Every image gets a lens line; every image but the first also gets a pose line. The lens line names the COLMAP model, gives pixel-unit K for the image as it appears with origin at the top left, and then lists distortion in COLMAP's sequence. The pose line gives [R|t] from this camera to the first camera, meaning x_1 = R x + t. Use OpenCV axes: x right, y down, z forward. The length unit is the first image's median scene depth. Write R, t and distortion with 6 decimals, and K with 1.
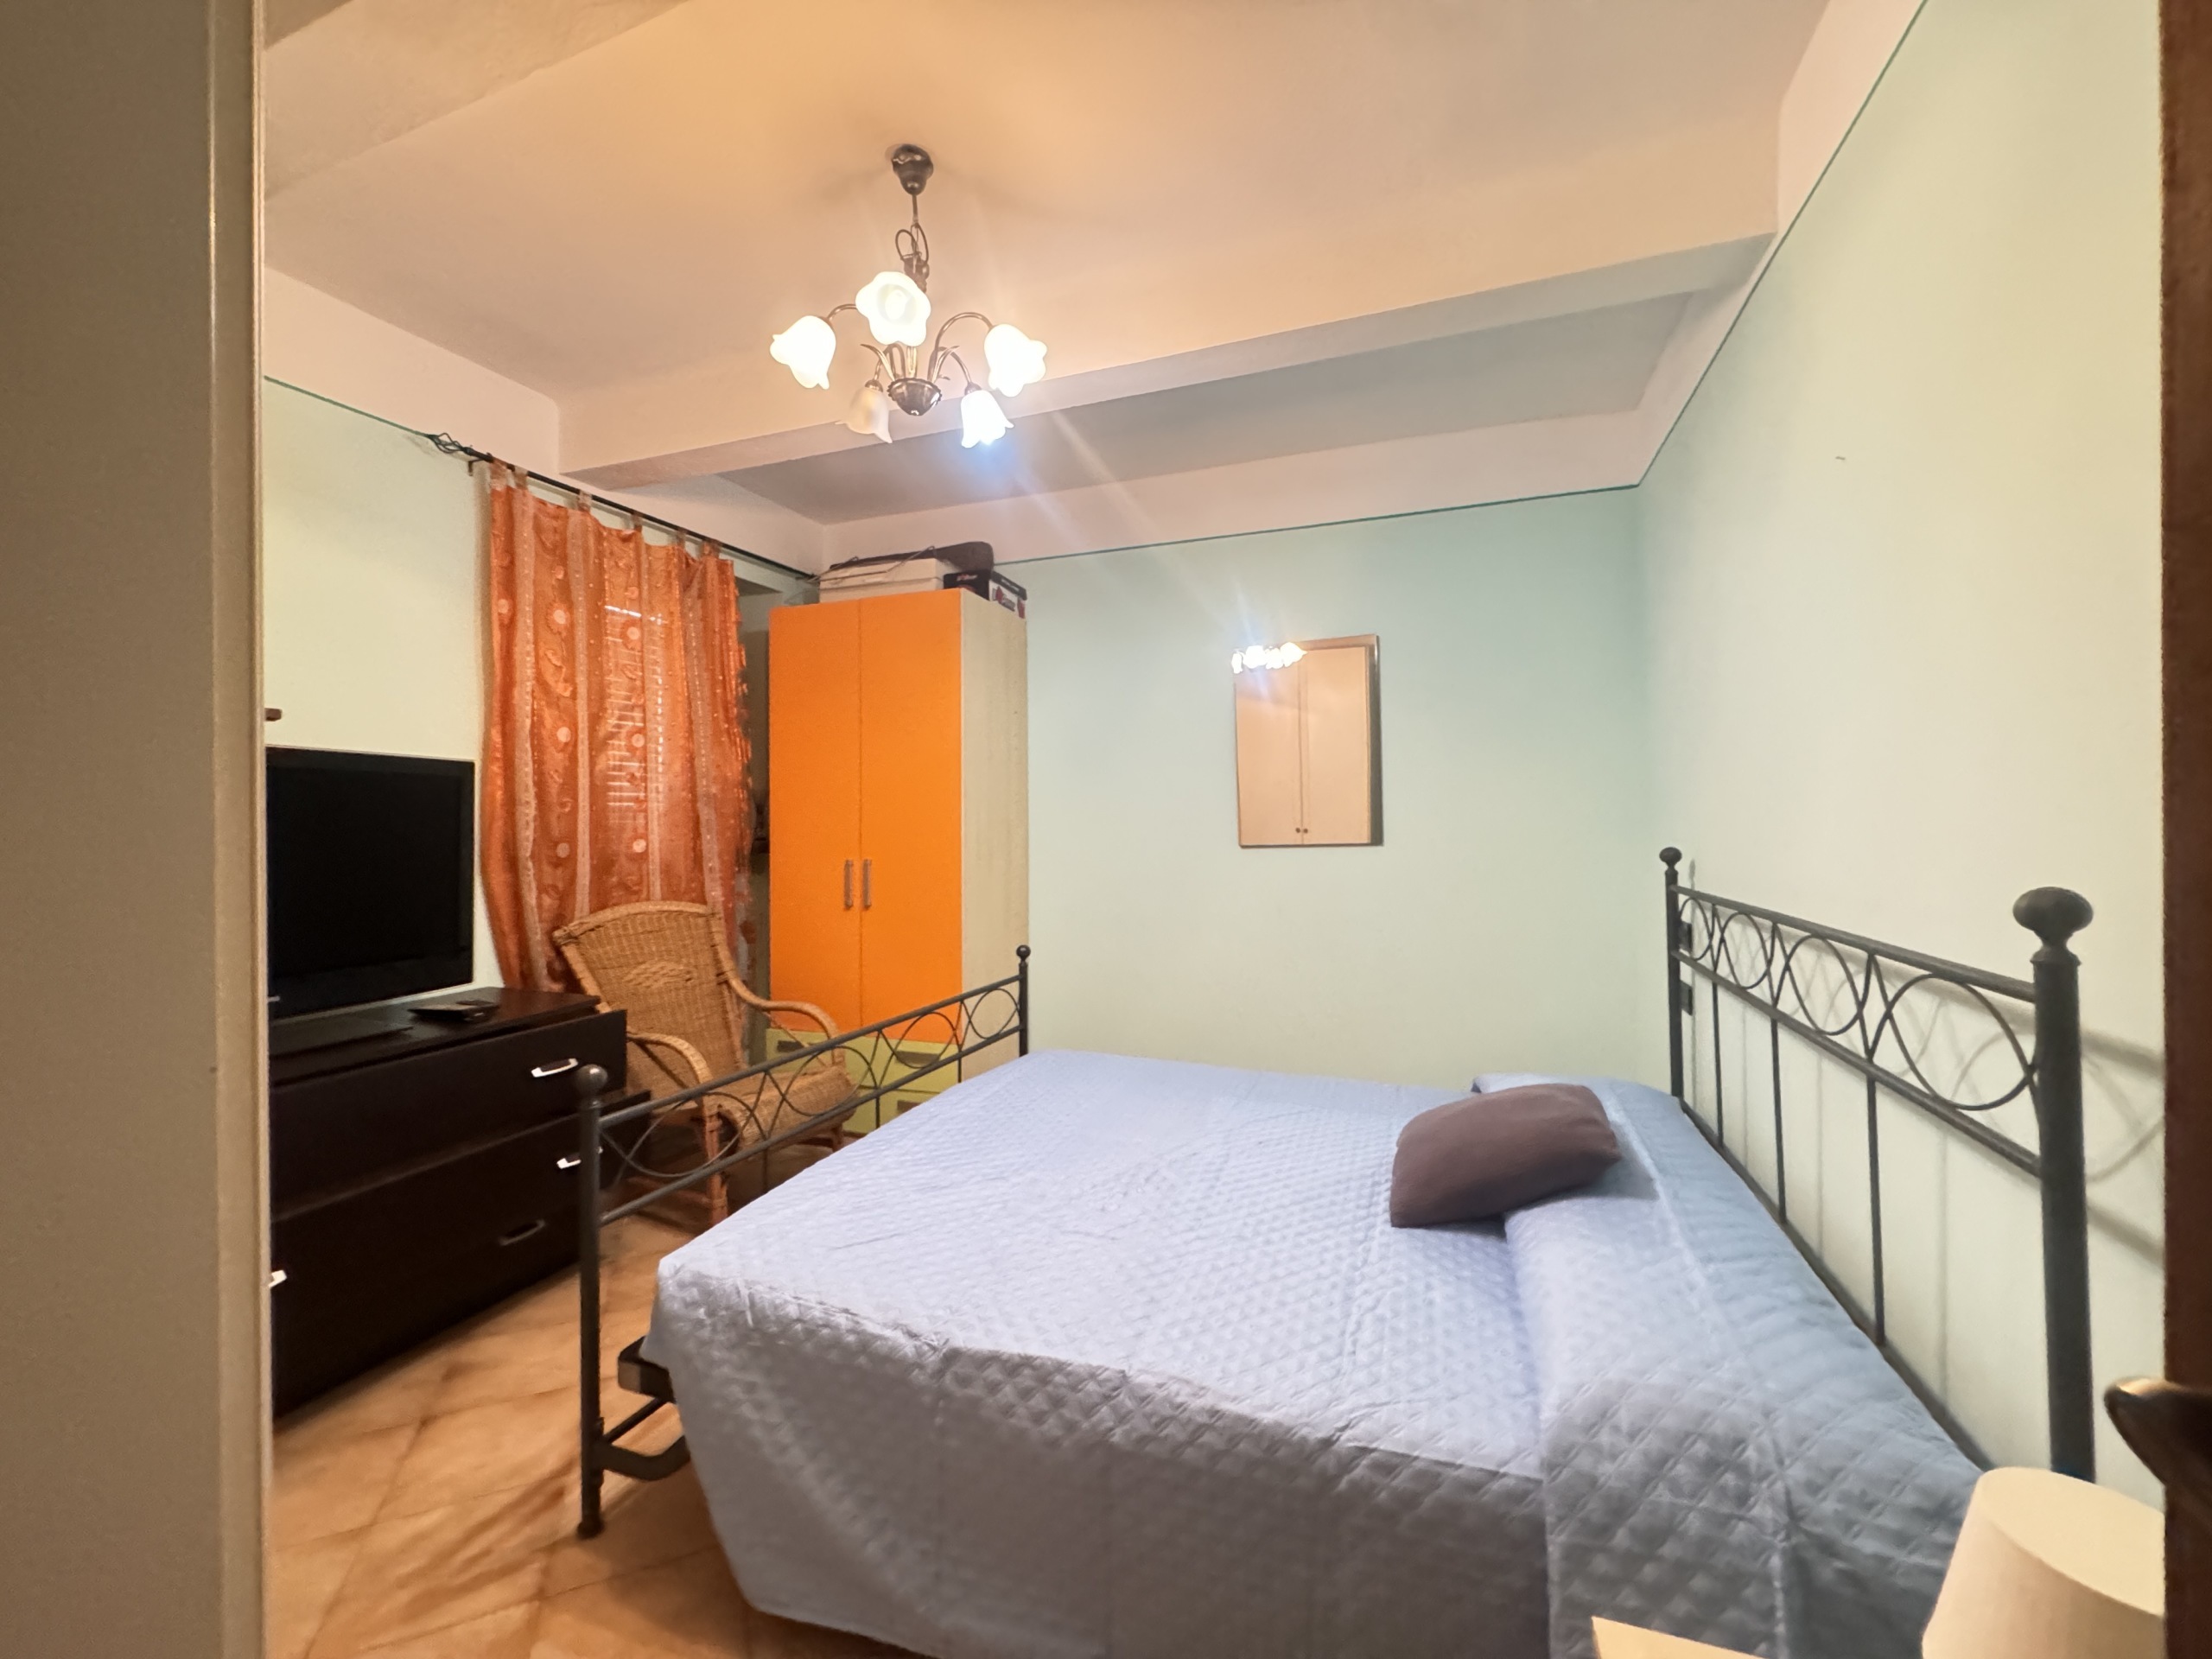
lens RADIAL K [[885.0, 0, 1106.4], [0, 885.0, 826.2], [0, 0, 1]] dist [-0.004104, 0.000680]
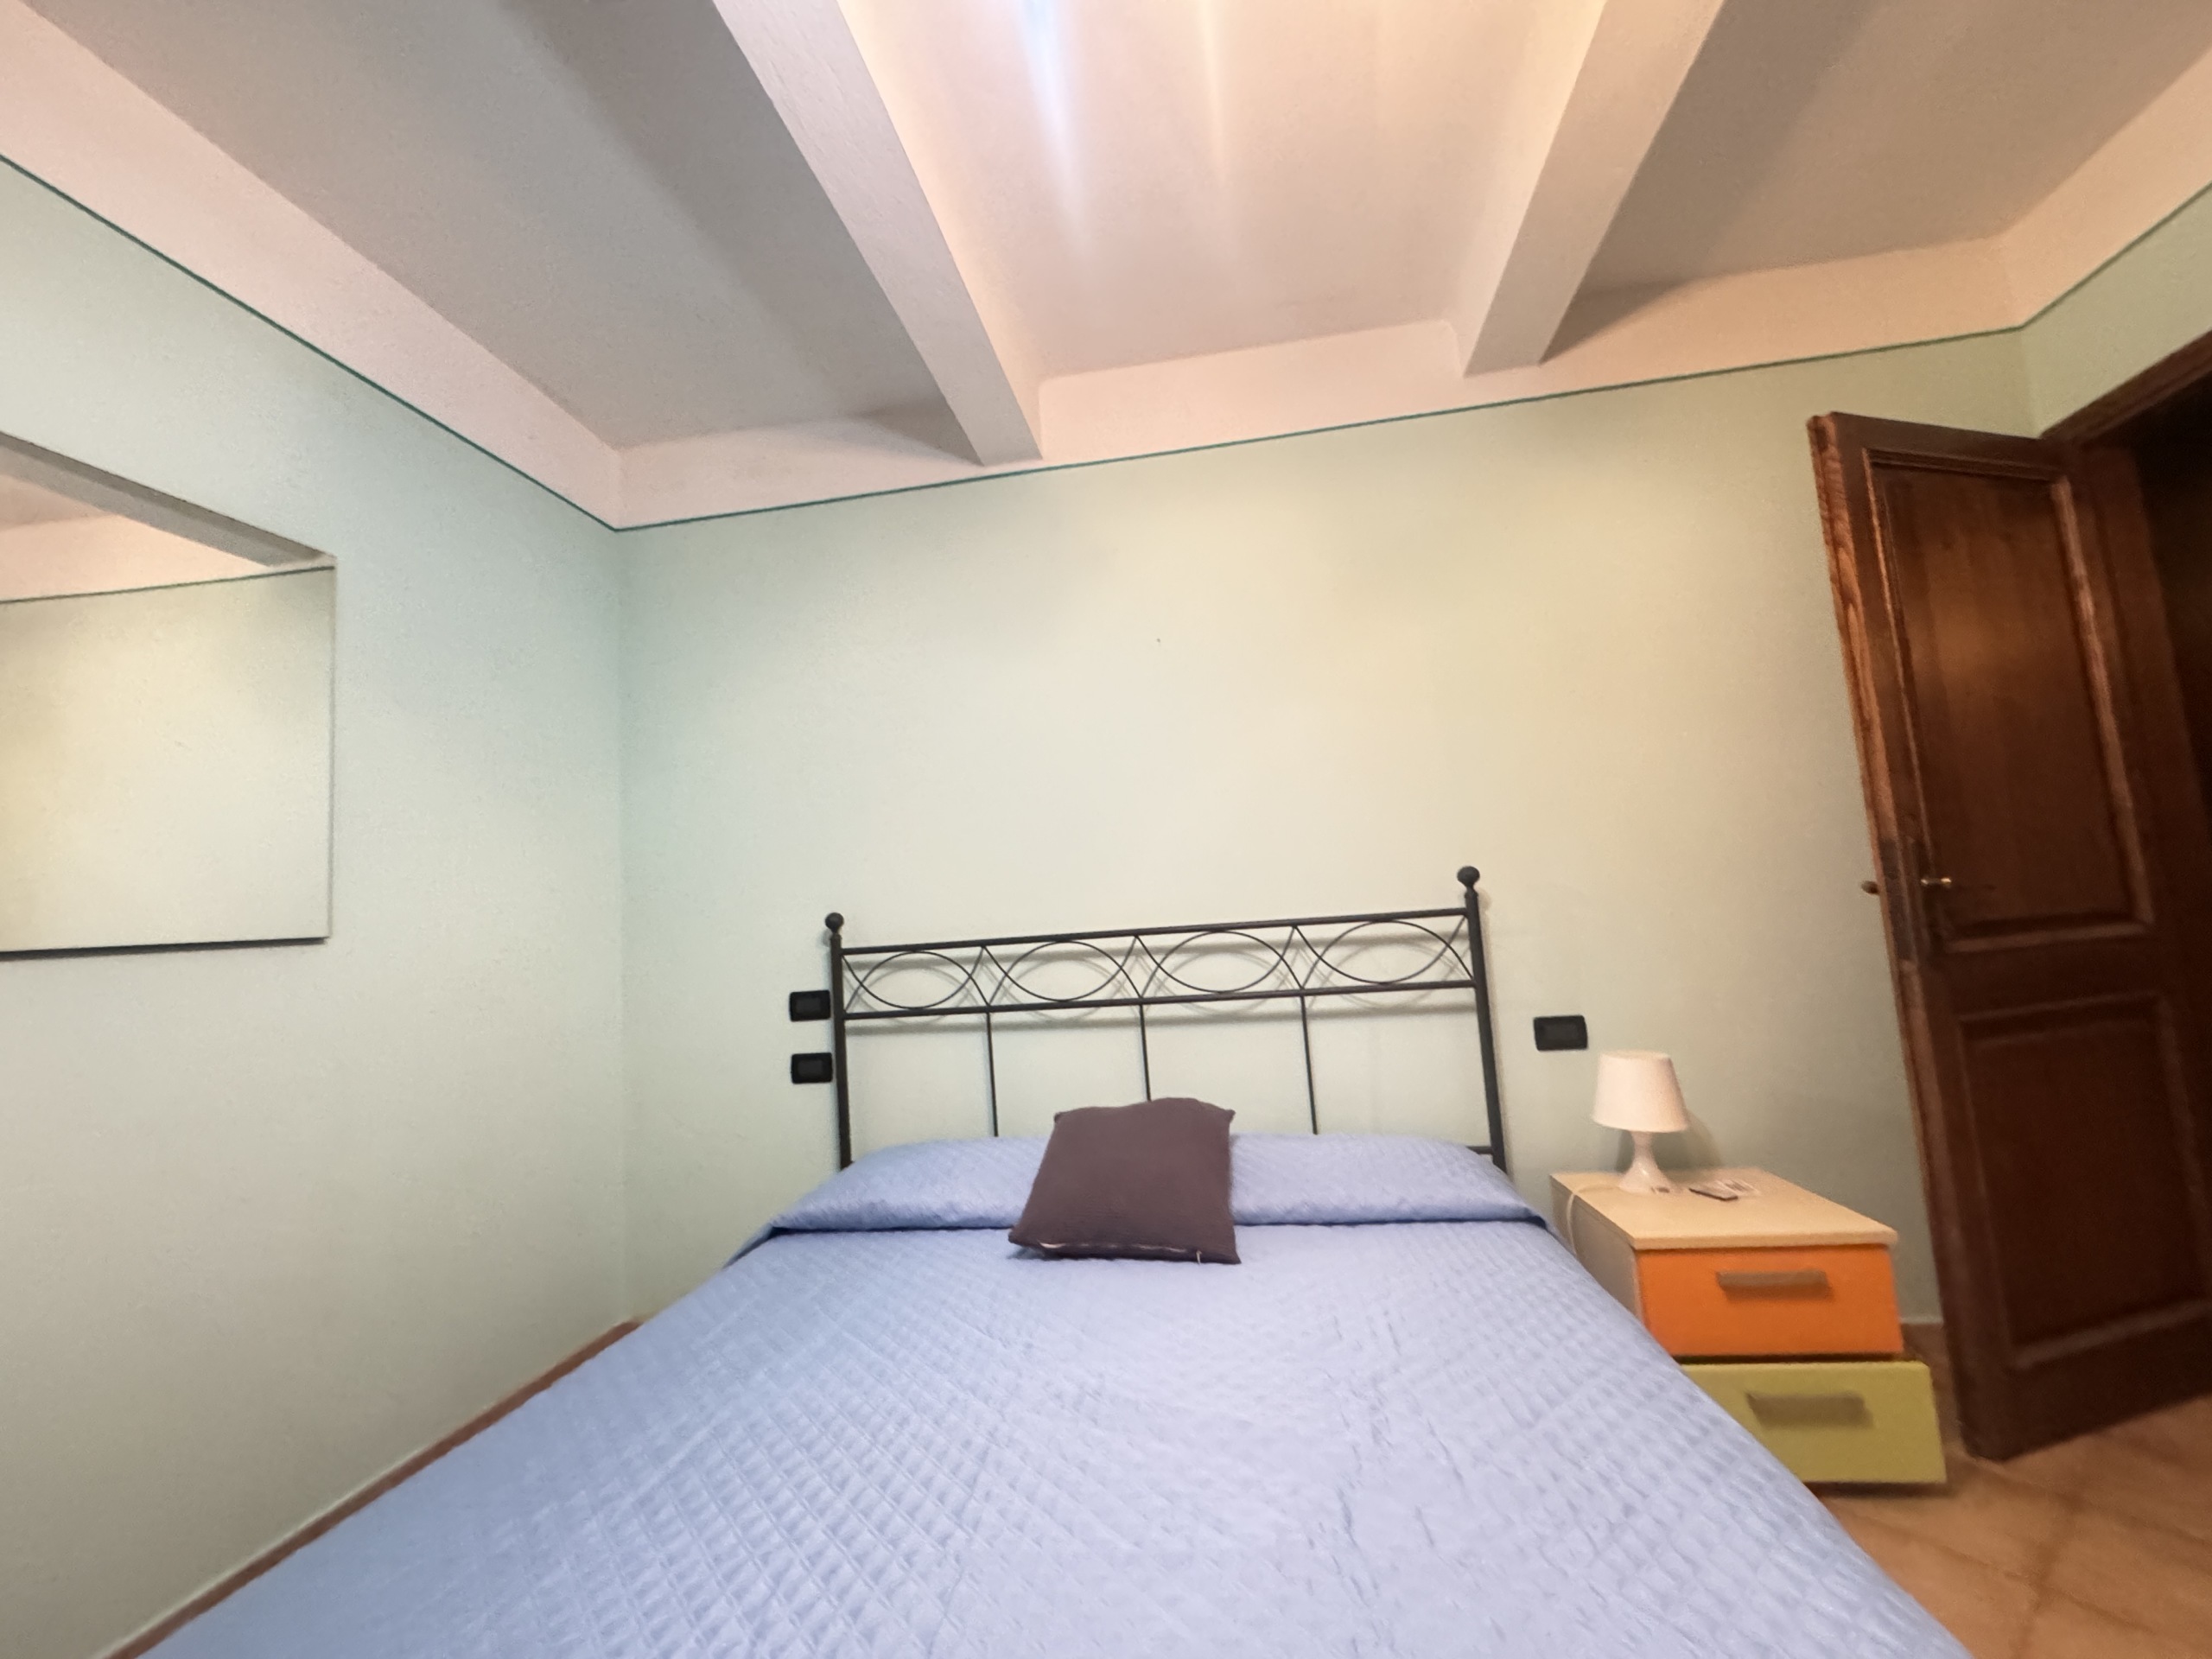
lens RADIAL K [[885.0, 0, 1117.1], [0, 885.0, 836.0], [0, 0, 1]] dist [-0.004104, 0.000680]
pose [[-0.195142, 0.121171, 0.973261, -0.361221], [0.066839, 0.991675, -0.110062, 0.059873], [-0.978495, 0.043574, -0.201617, 0.755191]]
